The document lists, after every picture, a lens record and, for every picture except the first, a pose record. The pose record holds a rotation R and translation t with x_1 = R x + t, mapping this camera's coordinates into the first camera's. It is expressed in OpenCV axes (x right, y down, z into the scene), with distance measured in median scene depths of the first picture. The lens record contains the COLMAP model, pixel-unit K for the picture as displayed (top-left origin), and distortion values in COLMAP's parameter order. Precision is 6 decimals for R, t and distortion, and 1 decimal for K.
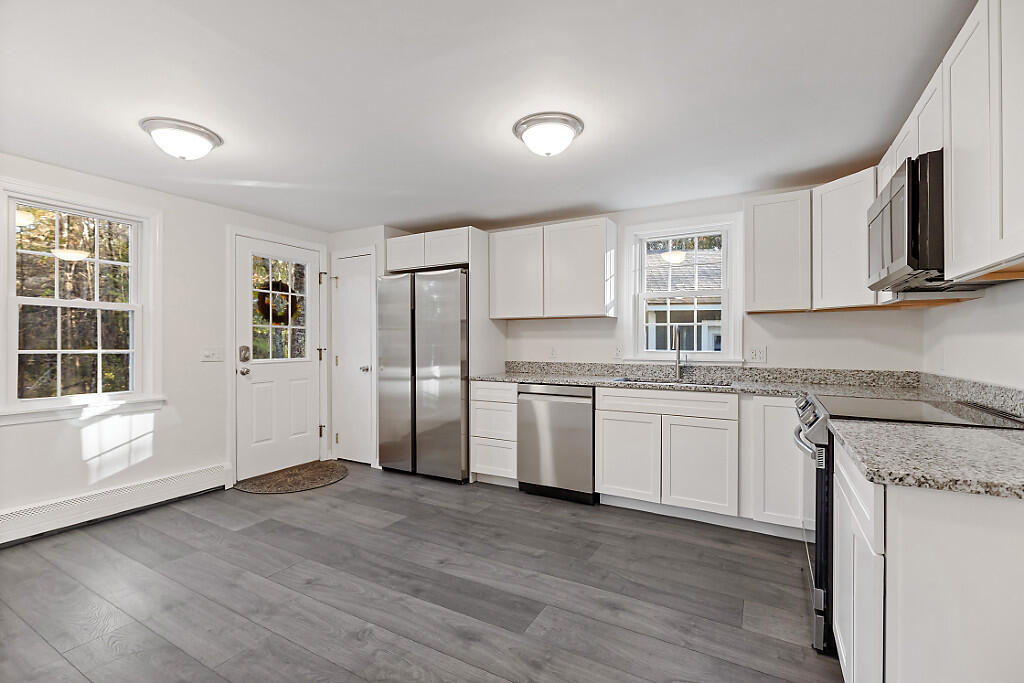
lens RADIAL K [[464.6, 0, 505.8], [0, 464.6, 361.5], [0, 0, 1]] dist [0.005007, -0.000140]
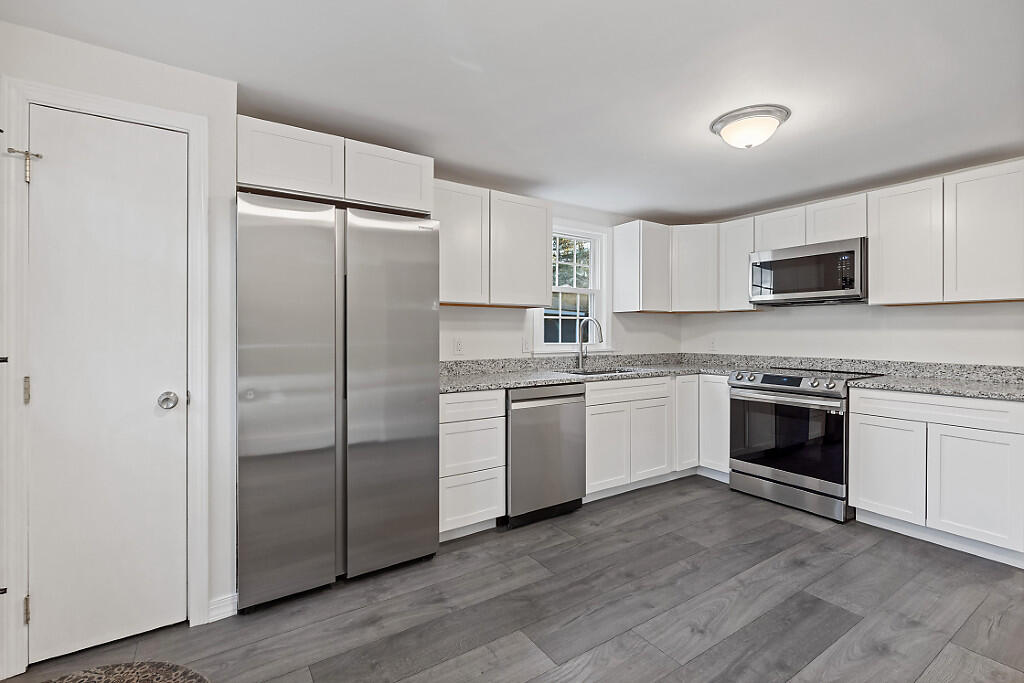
lens RADIAL K [[466.0, 0, 504.9], [0, 466.0, 342.9], [0, 0, 1]] dist [-0.001713, -0.000356]
pose [[0.446314, -0.018828, 0.894678, -0.766217], [0.039171, 0.999231, 0.001488, -0.035302], [-0.894019, 0.034382, 0.446708, 0.762286]]
